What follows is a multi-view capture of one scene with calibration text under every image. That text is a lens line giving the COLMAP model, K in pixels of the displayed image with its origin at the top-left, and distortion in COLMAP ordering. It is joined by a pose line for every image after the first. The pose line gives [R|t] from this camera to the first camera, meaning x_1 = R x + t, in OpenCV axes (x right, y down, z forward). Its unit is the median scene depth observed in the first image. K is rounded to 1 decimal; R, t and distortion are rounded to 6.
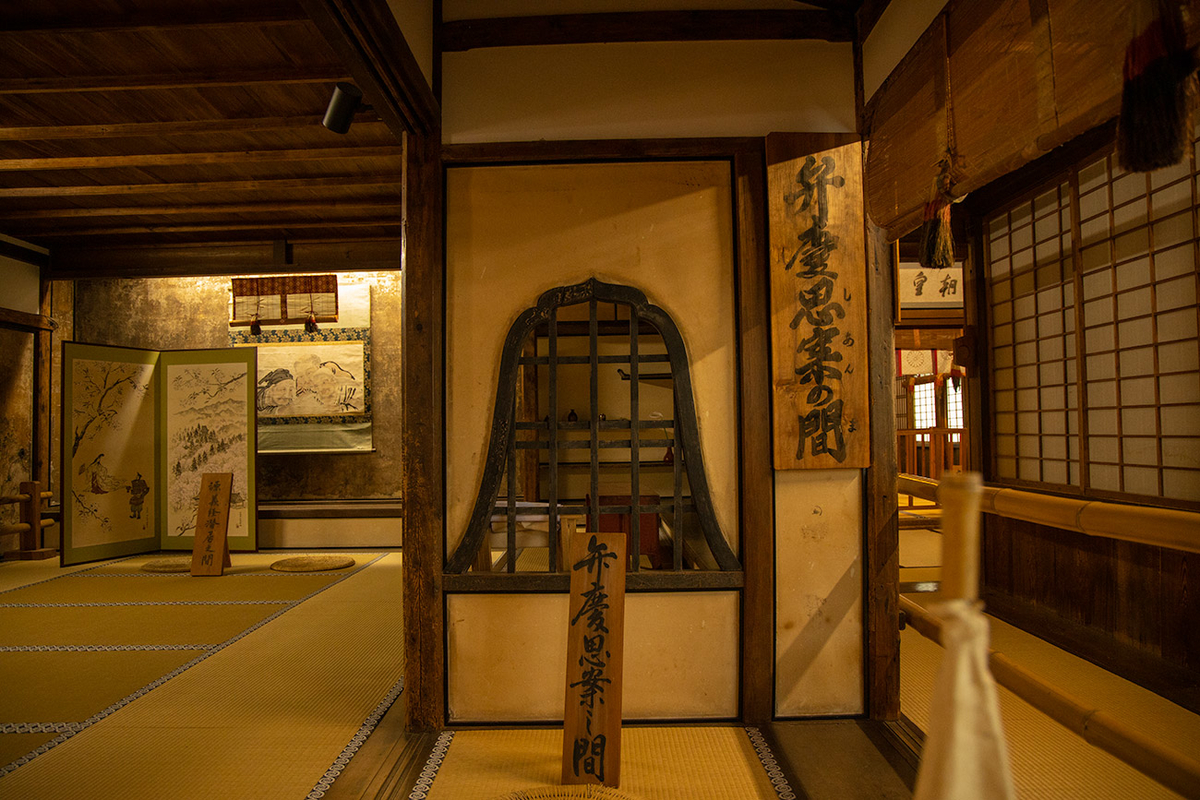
lens RADIAL K [[825.9, 0, 602.0], [0, 825.9, 402.8], [0, 0, 1]] dist [-0.032502, 0.019930]
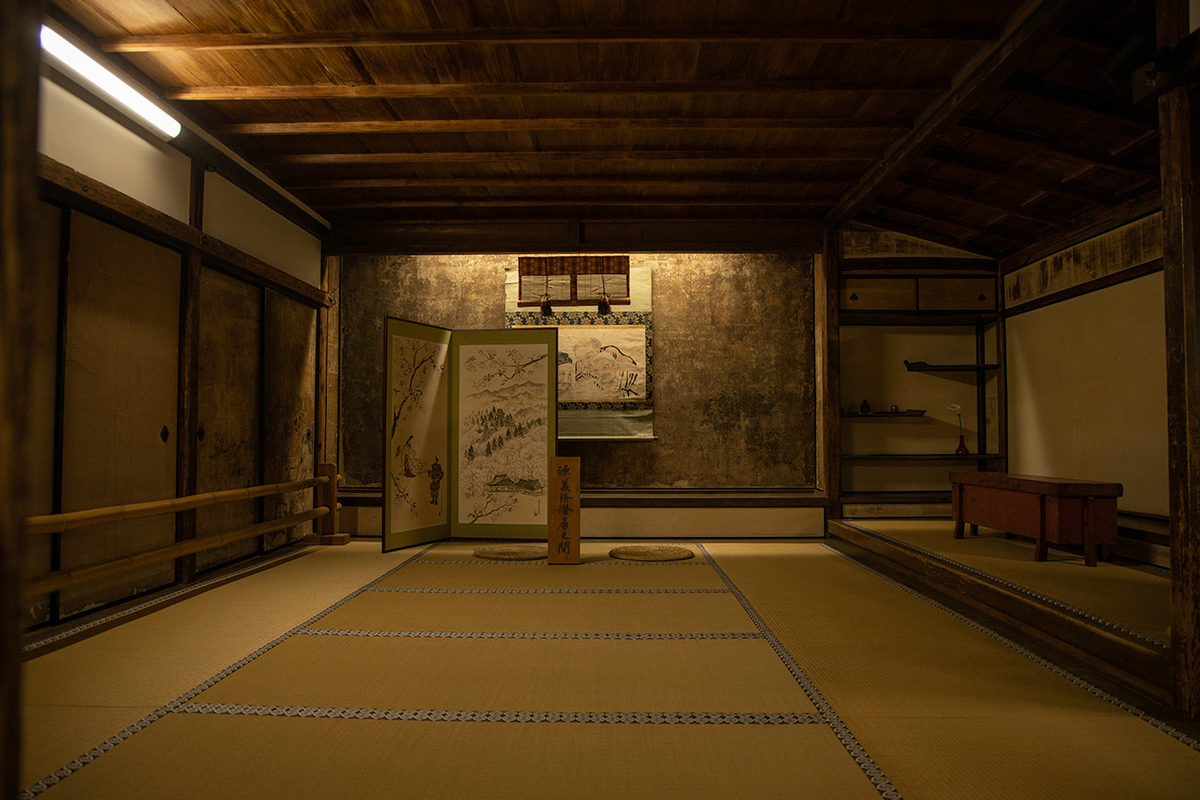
lens RADIAL K [[825.9, 0, 599.0], [0, 825.9, 401.4], [0, 0, 1]] dist [-0.032502, 0.019930]
pose [[0.999789, 0.019269, 0.007126, -0.360997], [-0.019247, 0.999810, -0.003230, 0.019313], [-0.007187, 0.003092, 0.999969, 0.031176]]
